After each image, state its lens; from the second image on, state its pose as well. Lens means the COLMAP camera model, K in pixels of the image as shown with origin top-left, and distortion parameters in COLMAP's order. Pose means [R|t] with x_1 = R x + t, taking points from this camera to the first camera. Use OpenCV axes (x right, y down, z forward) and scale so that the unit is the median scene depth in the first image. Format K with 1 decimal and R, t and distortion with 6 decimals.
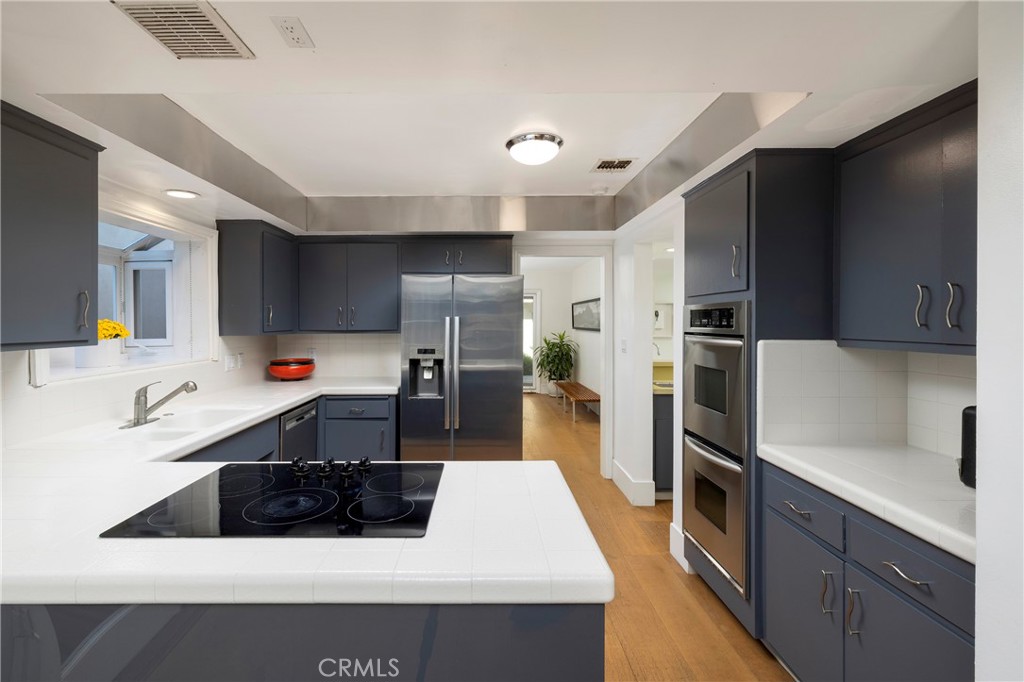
lens RADIAL K [[441.2, 0, 477.2], [0, 441.2, 323.9], [0, 0, 1]] dist [-0.002922, 0.001479]
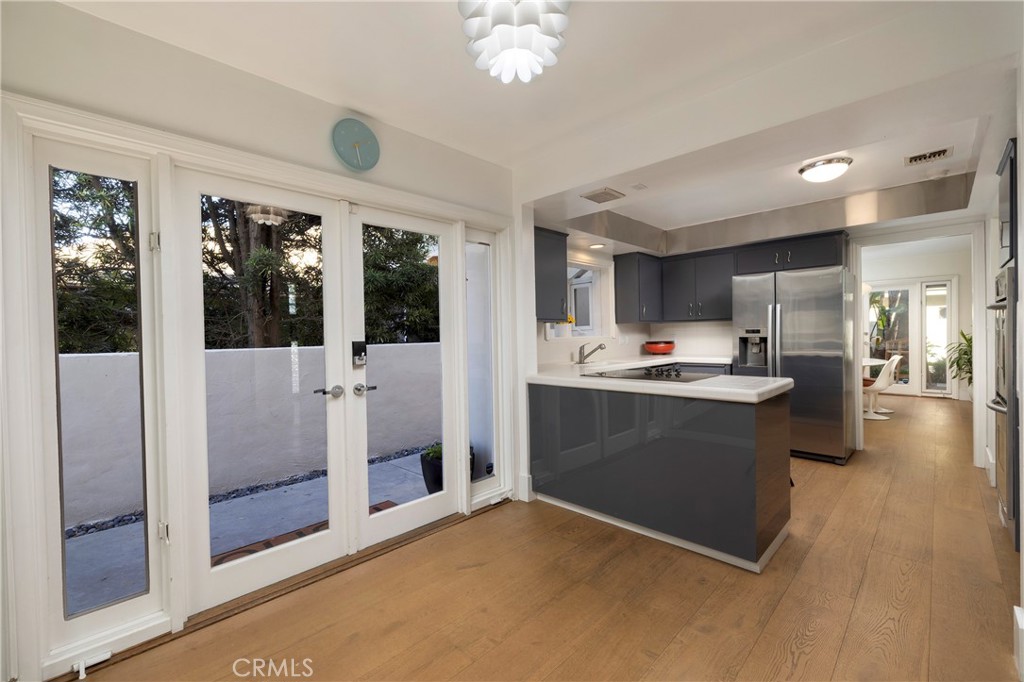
lens RADIAL K [[441.2, 0, 518.0], [0, 441.2, 340.5], [0, 0, 1]] dist [-0.002922, 0.001479]
pose [[0.731519, -0.007195, -0.681783, 0.263102], [0.017392, 0.999816, 0.008110, 0.063654], [0.681599, -0.017790, 0.731510, -0.442210]]
